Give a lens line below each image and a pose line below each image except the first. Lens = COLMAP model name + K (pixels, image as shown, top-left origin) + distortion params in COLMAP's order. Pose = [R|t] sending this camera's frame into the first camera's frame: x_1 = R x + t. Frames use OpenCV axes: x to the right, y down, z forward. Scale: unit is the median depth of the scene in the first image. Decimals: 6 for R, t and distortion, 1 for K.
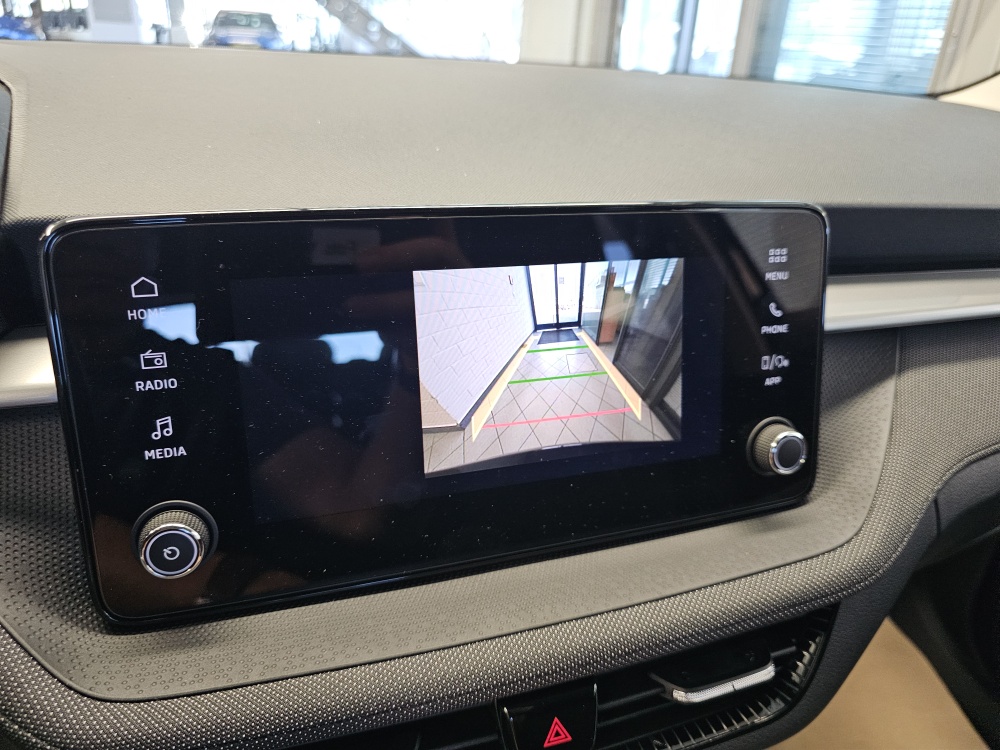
lens RADIAL K [[704.1, 0, 508.4], [0, 704.1, 371.0], [0, 0, 1]] dist [0.003247, -0.025112]
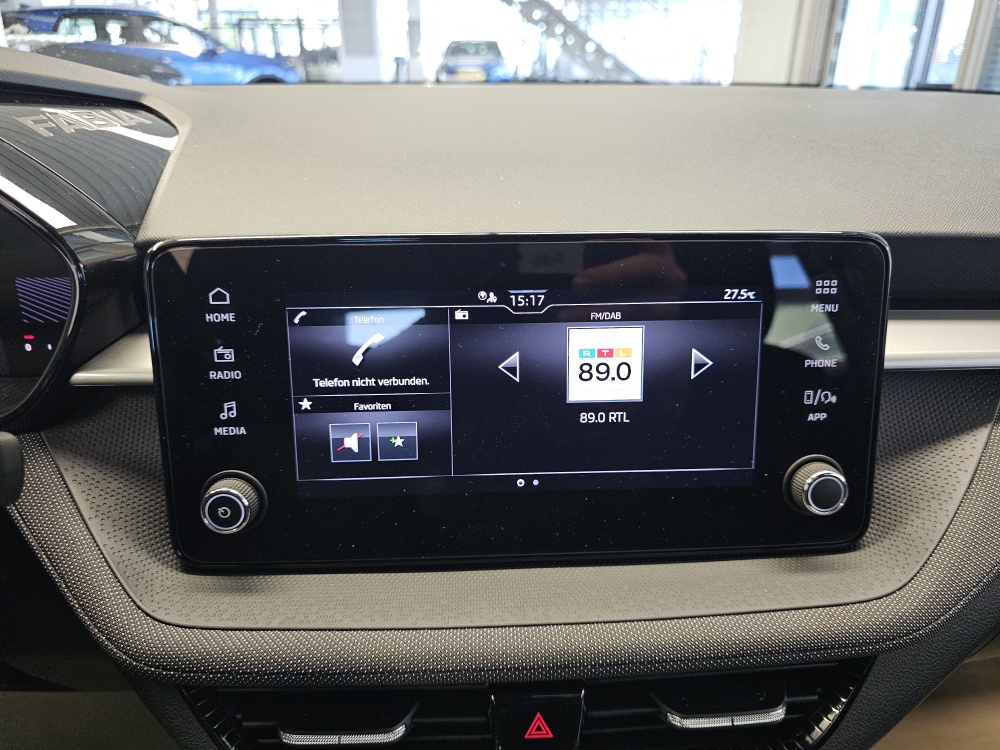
lens RADIAL K [[694.3, 0, 509.3], [0, 694.3, 378.4], [0, 0, 1]] dist [0.000984, -0.007299]
pose [[0.959824, 0.070113, -0.271703, 0.304270], [-0.072556, 0.997364, 0.001056, -0.011669], [0.271061, 0.018700, 0.962381, -0.036396]]
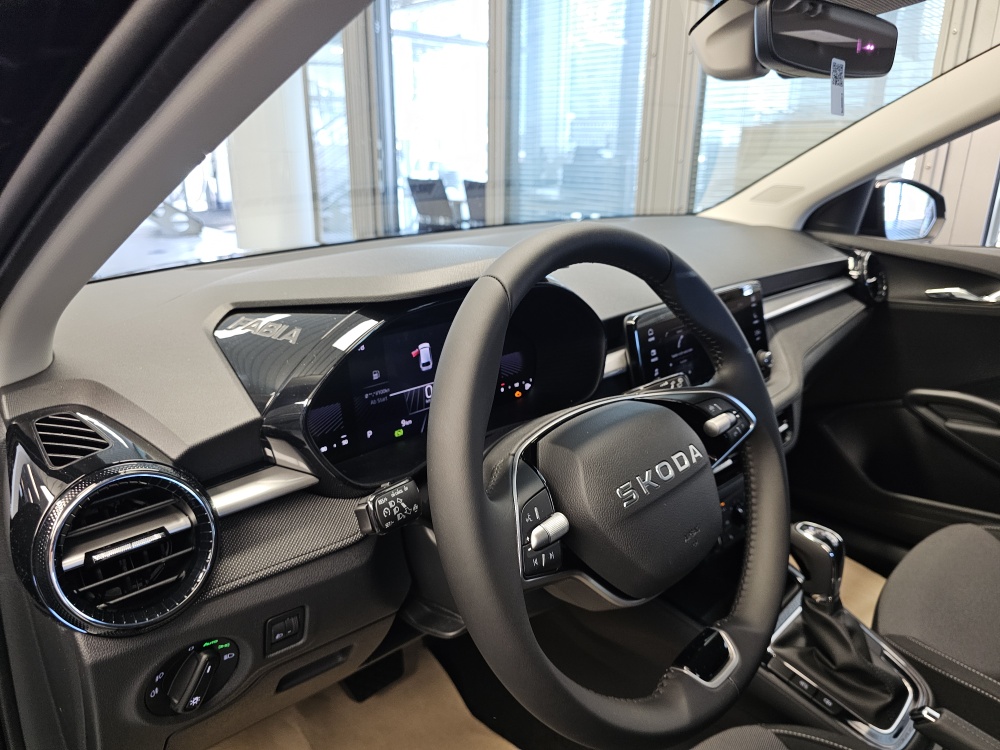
lens RADIAL K [[697.0, 0, 502.0], [0, 697.0, 368.4], [0, 0, 1]] dist [0.002103, -0.018018]
pose [[0.897770, -0.184186, 0.400106, -2.494552], [0.226934, 0.971949, -0.061773, 0.100562], [-0.377505, 0.146255, 0.914385, -1.787519]]
